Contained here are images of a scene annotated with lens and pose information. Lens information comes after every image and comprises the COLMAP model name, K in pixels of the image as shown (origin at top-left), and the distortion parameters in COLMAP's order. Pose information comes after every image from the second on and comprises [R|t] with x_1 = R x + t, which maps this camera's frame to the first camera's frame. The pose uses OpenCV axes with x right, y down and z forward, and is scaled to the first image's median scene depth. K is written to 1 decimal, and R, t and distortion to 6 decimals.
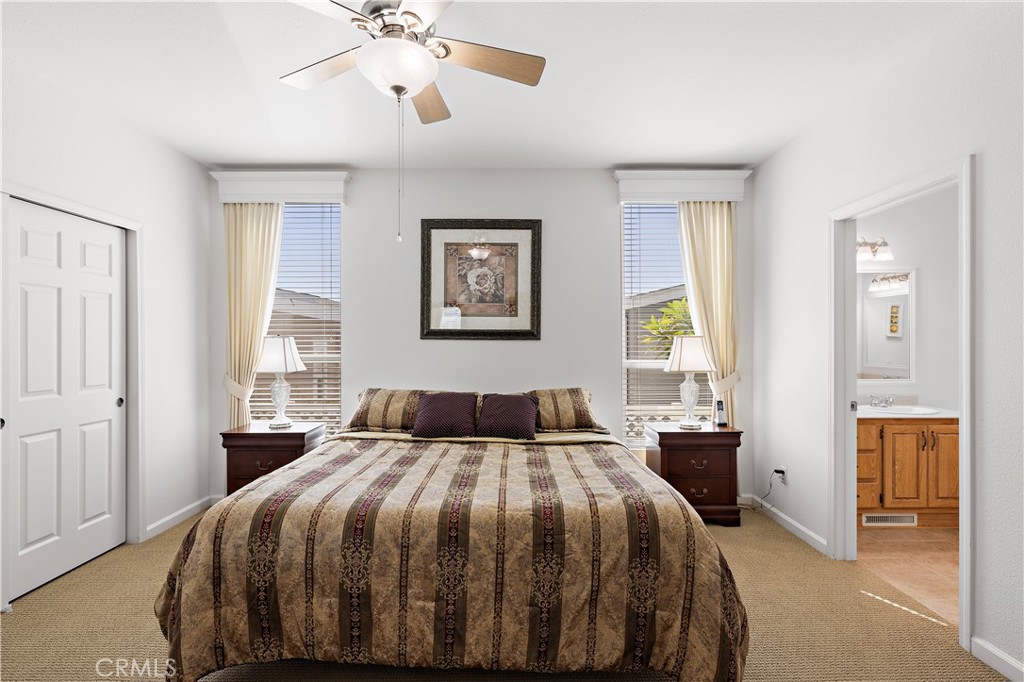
lens RADIAL K [[467.7, 0, 512.0], [0, 467.7, 341.0], [0, 0, 1]] dist [-0.001619, -0.000305]
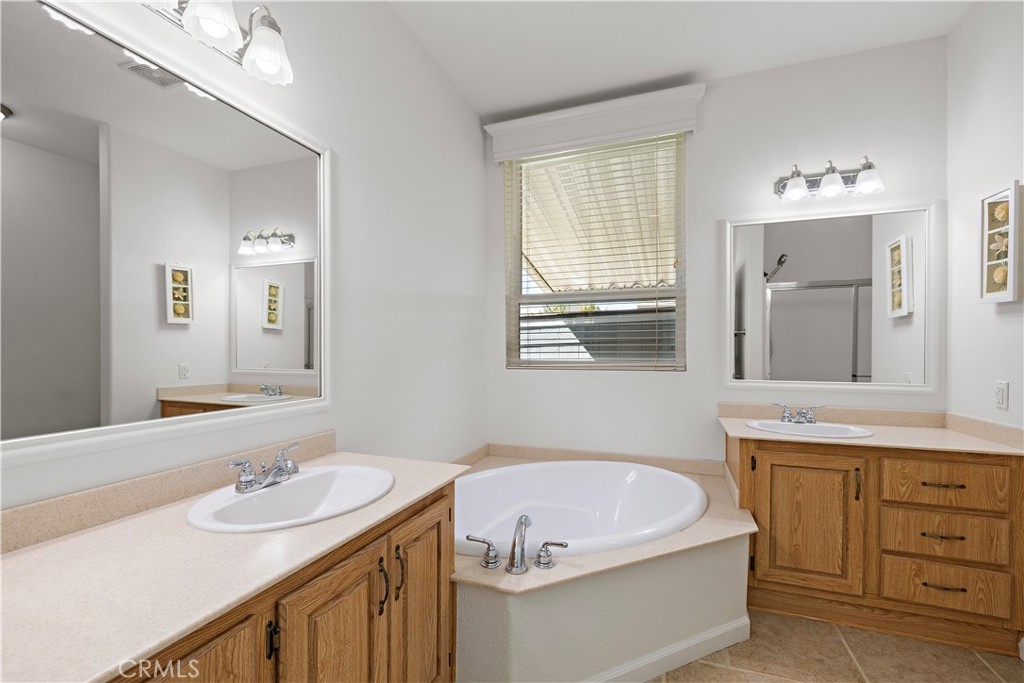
lens RADIAL K [[435.3, 0, 514.3], [0, 435.3, 344.5], [0, 0, 1]] dist [-0.000538, 0.000281]
pose [[0.353594, 0.003216, 0.935394, 0.460476], [0.006679, 0.999960, -0.005962, 0.030784], [-0.935375, 0.008356, 0.353558, 0.592554]]
